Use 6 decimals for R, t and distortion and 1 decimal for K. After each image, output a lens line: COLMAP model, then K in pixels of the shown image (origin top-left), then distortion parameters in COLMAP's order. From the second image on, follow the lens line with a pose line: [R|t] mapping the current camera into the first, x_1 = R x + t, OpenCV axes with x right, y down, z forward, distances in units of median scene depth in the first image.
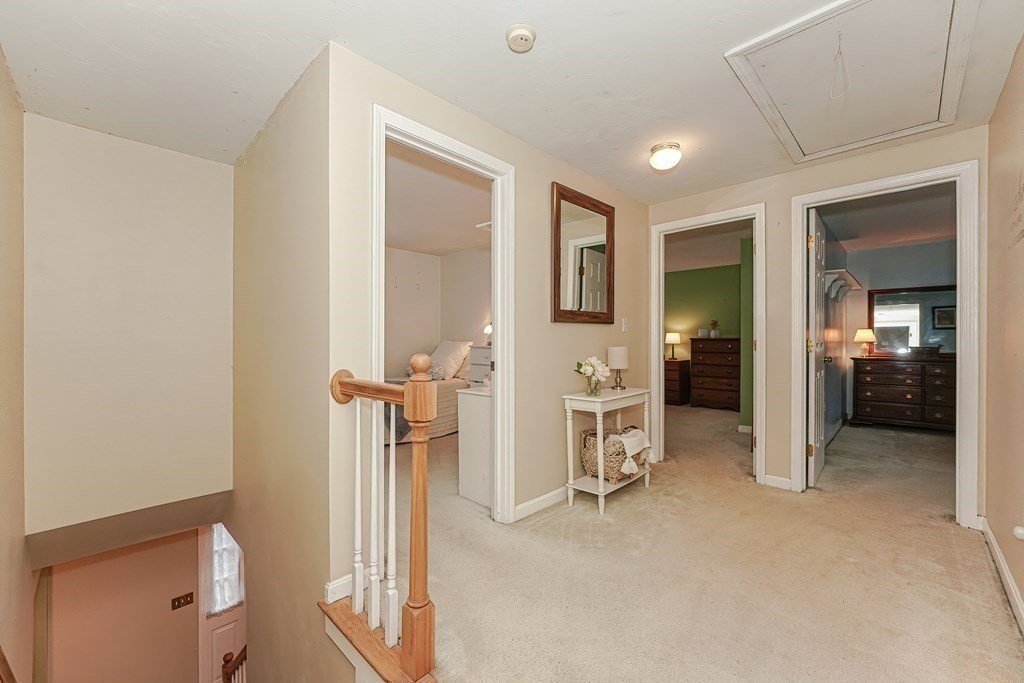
lens RADIAL K [[416.5, 0, 512.1], [0, 416.5, 339.7], [0, 0, 1]] dist [-0.004355, -0.000081]
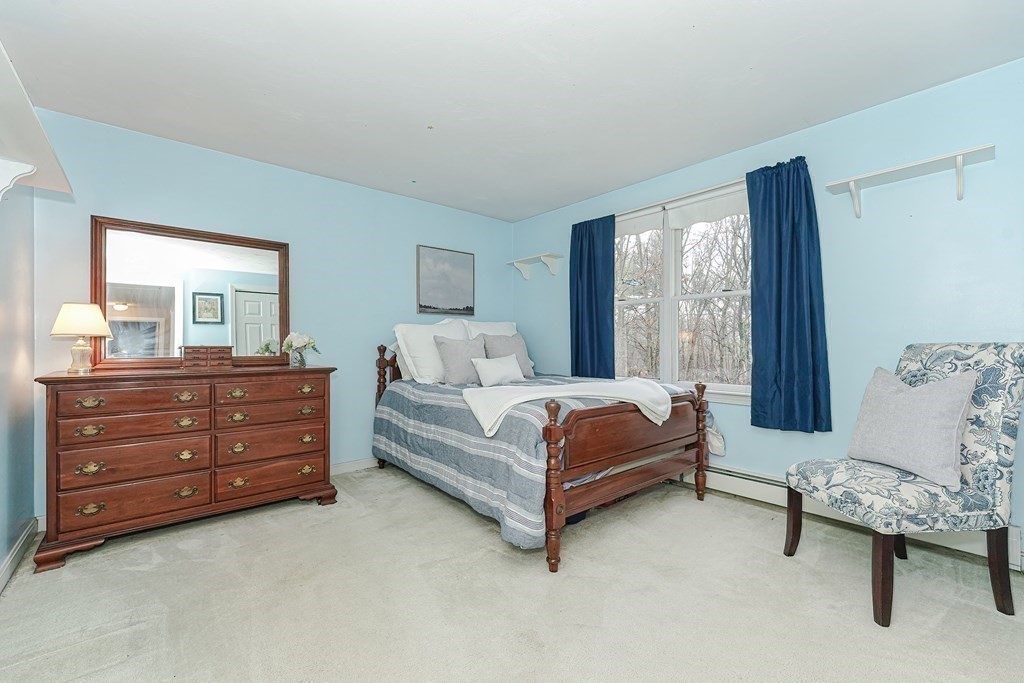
lens RADIAL K [[430.5, 0, 512.0], [0, 430.5, 341.5], [0, 0, 1]] dist [-0.004640, -0.000281]
pose [[0.097599, 0.005263, 0.995212, 0.494149], [0.003778, 0.999977, -0.005659, 0.015961], [-0.995219, 0.004312, 0.097576, 0.563768]]
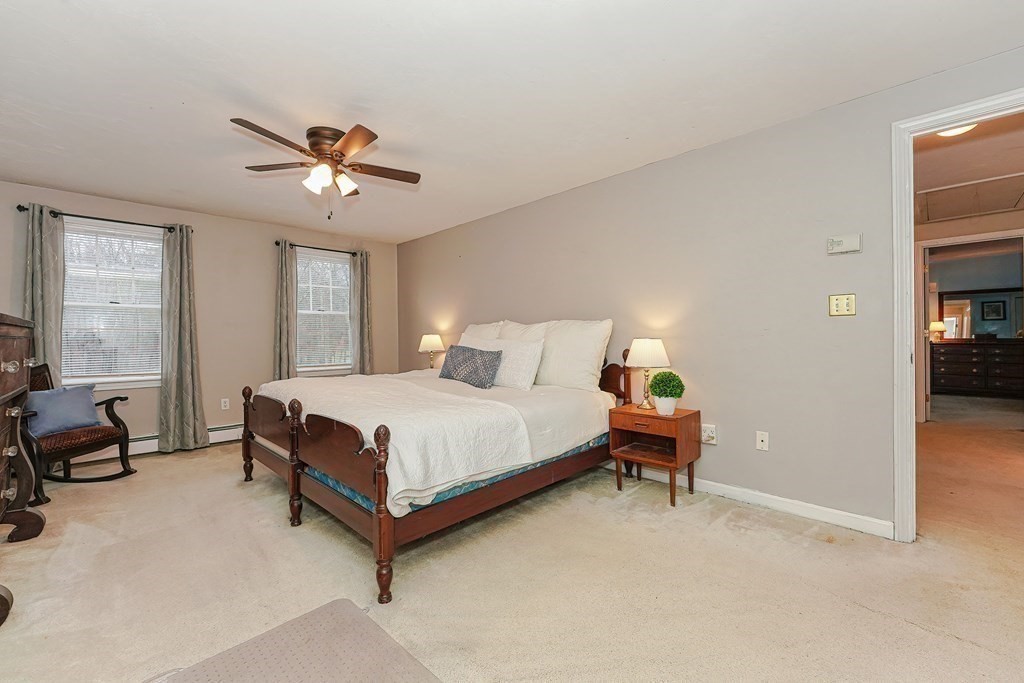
lens RADIAL K [[416.5, 0, 512.1], [0, 416.5, 339.7], [0, 0, 1]] dist [-0.004355, -0.000081]
pose [[0.999573, -0.011679, -0.026797, -0.482062], [0.011873, 0.999904, 0.007098, 0.007944], [0.026712, -0.007413, 0.999616, -0.365691]]
